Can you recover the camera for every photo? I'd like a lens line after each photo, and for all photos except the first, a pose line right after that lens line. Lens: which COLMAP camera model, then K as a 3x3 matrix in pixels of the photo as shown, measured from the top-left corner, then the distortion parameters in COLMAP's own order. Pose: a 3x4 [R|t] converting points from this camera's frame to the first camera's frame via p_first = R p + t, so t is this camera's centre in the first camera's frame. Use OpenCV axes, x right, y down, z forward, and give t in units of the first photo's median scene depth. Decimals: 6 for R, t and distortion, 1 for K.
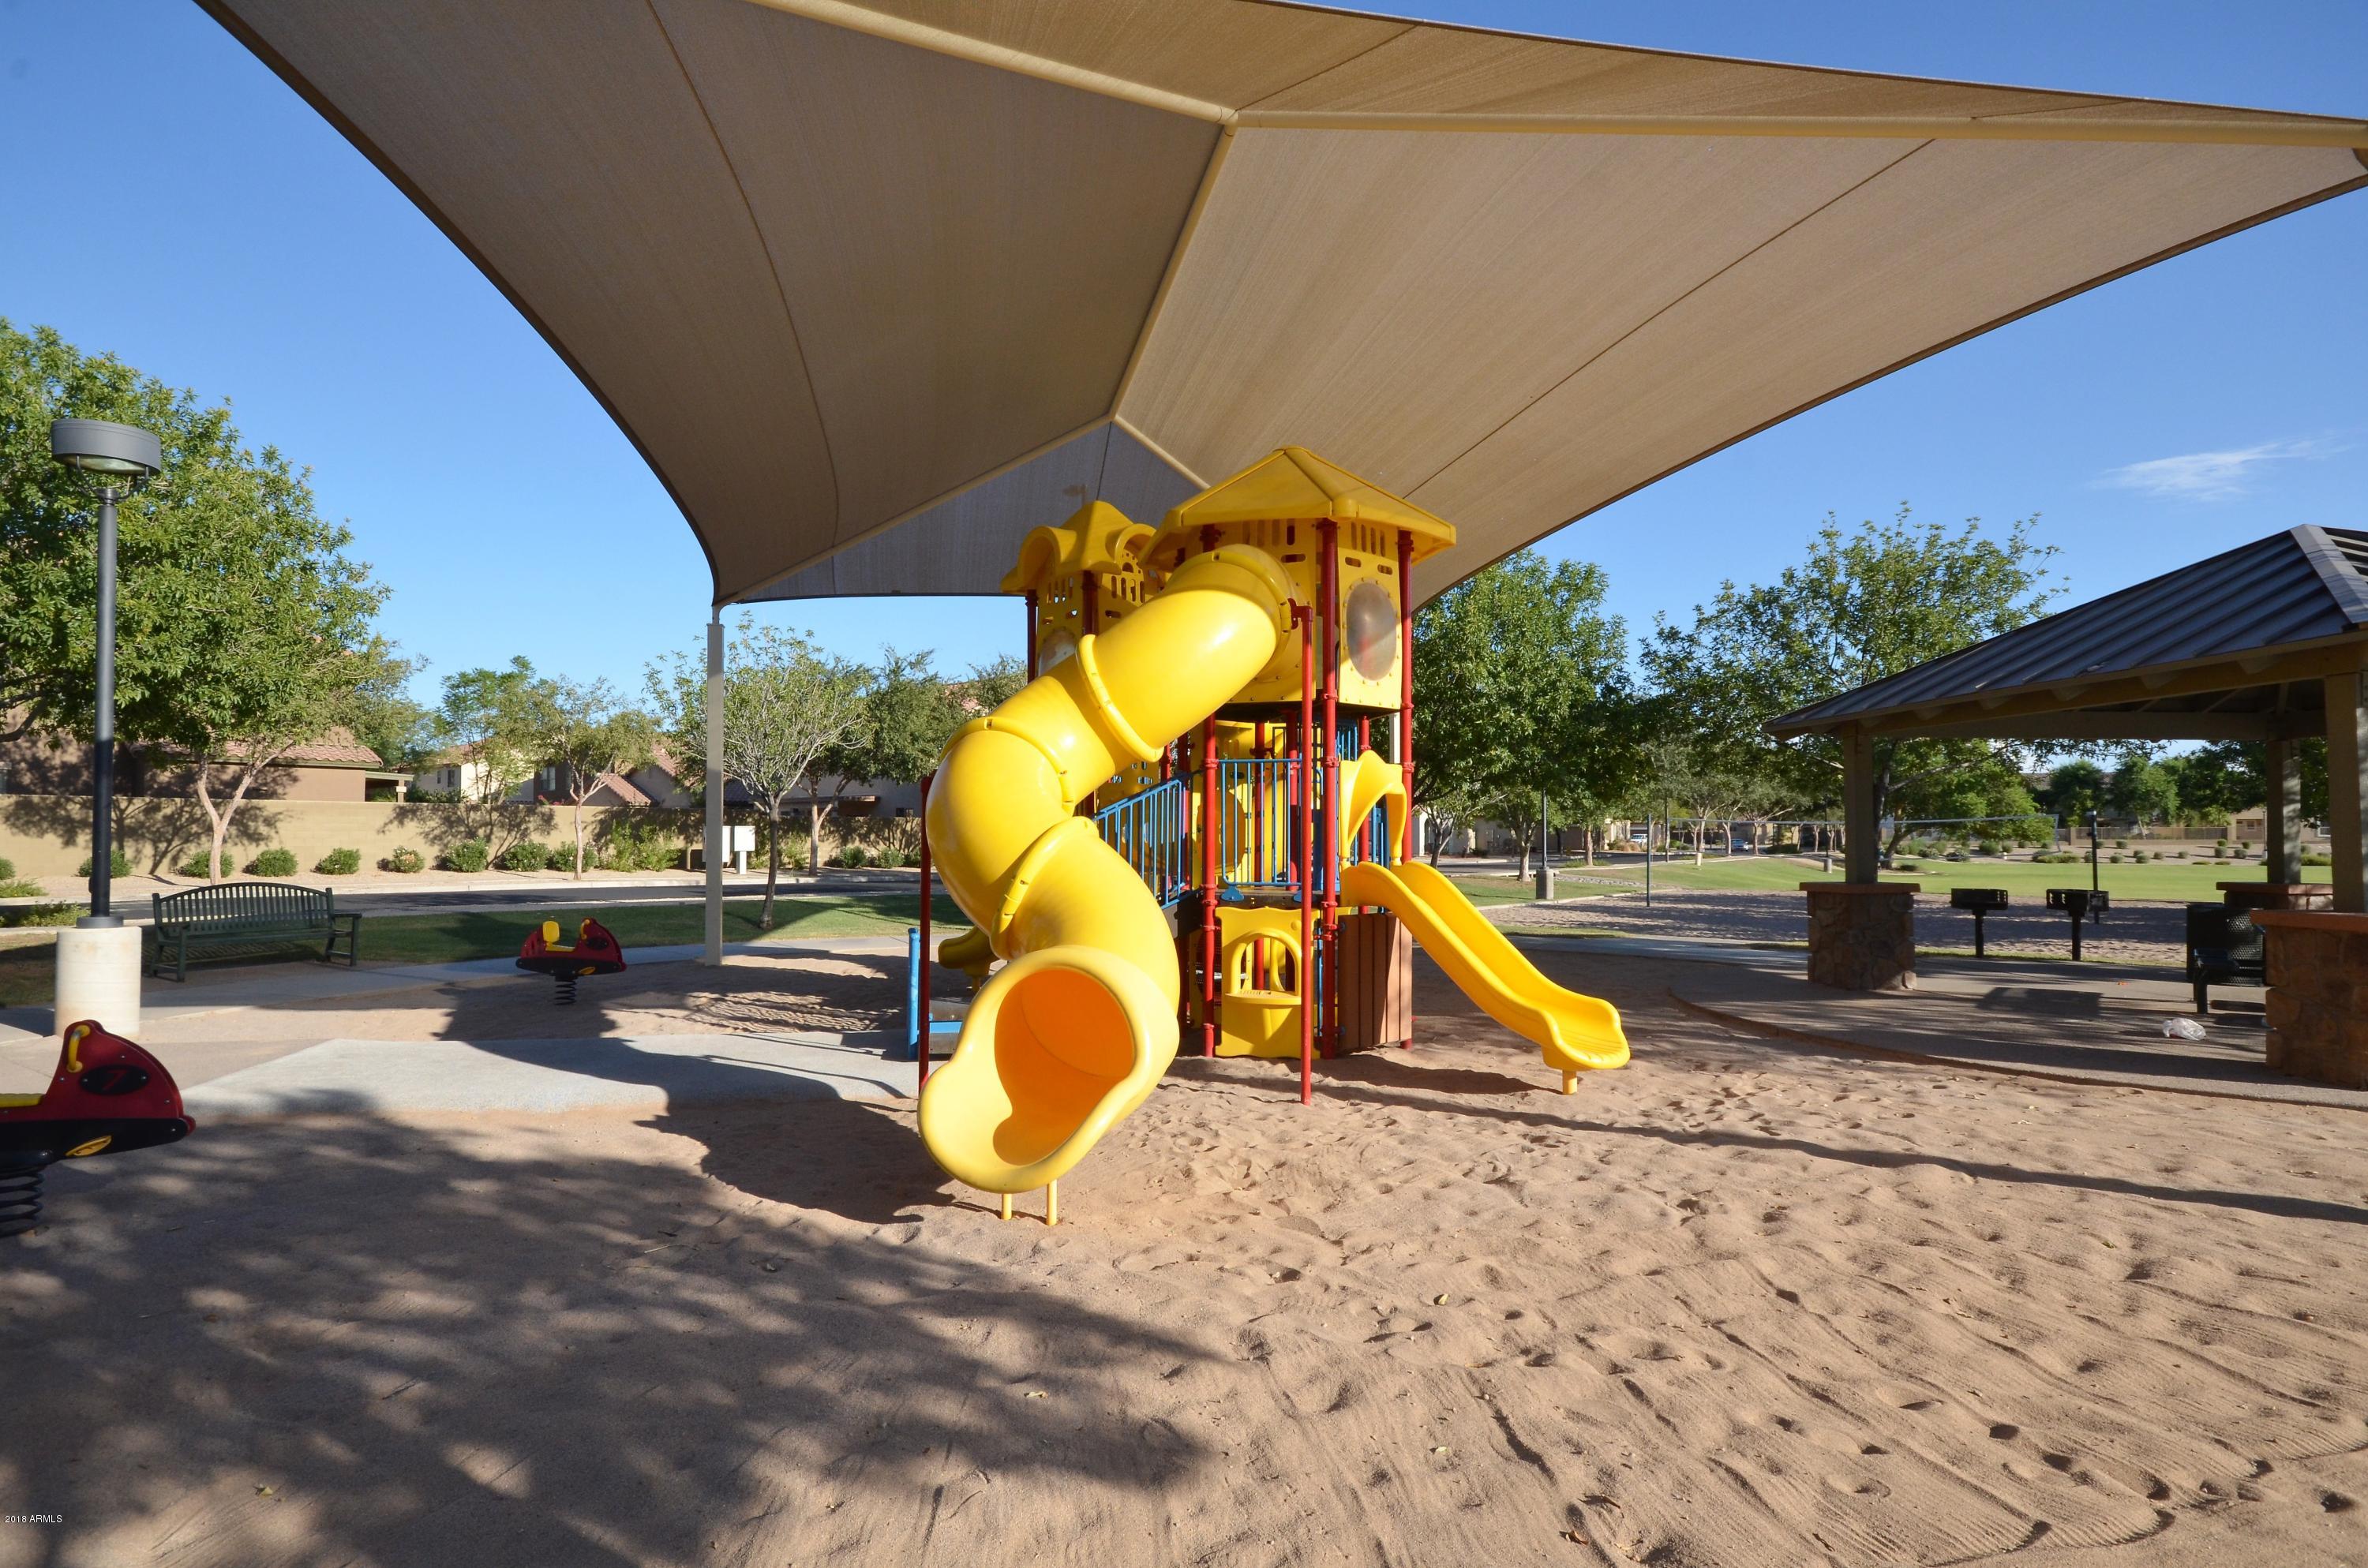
lens RADIAL K [[1276.7, 0, 1150.0], [0, 1276.7, 845.1], [0, 0, 1]] dist [0.000208, 0.000391]
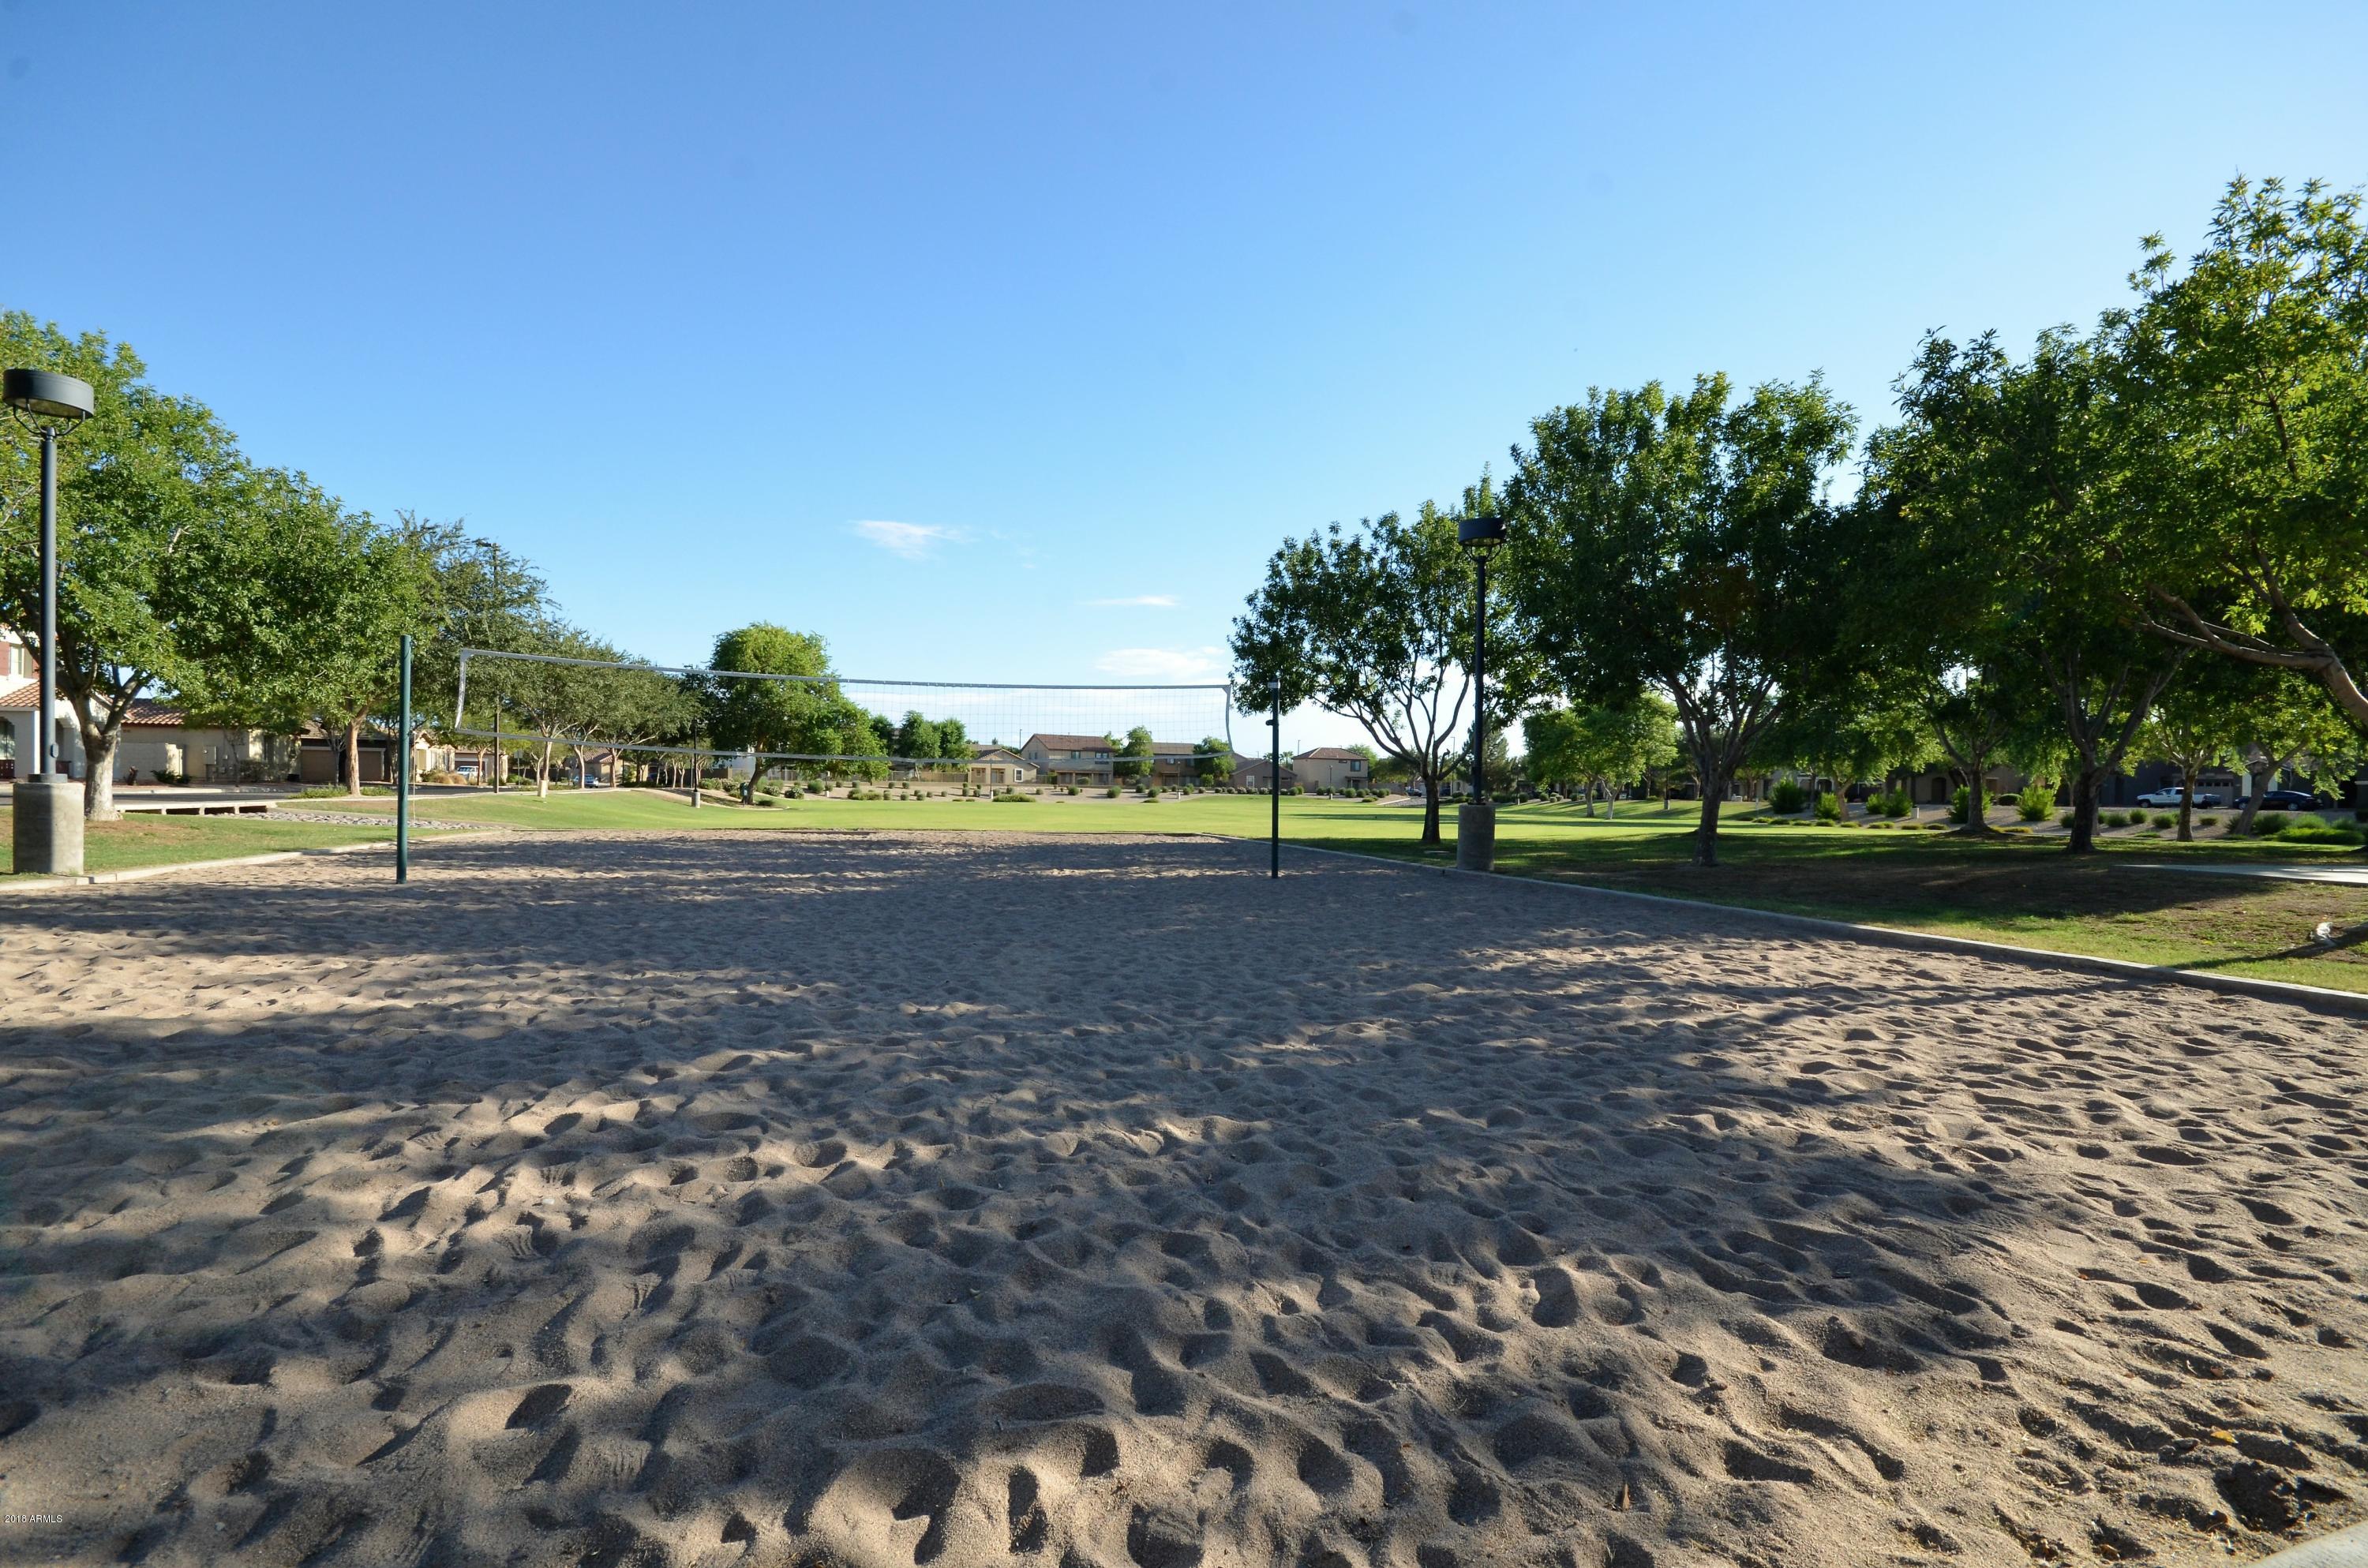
lens RADIAL K [[1009.7, 0, 1163.8], [0, 1009.7, 796.2], [0, 0, 1]] dist [-0.005392, -0.009445]
pose [[0.572837, 0.005415, 0.819652, 0.102922], [-0.009705, 0.999953, 0.000177, 0.007766], [-0.819612, -0.008056, 0.572862, 0.240455]]
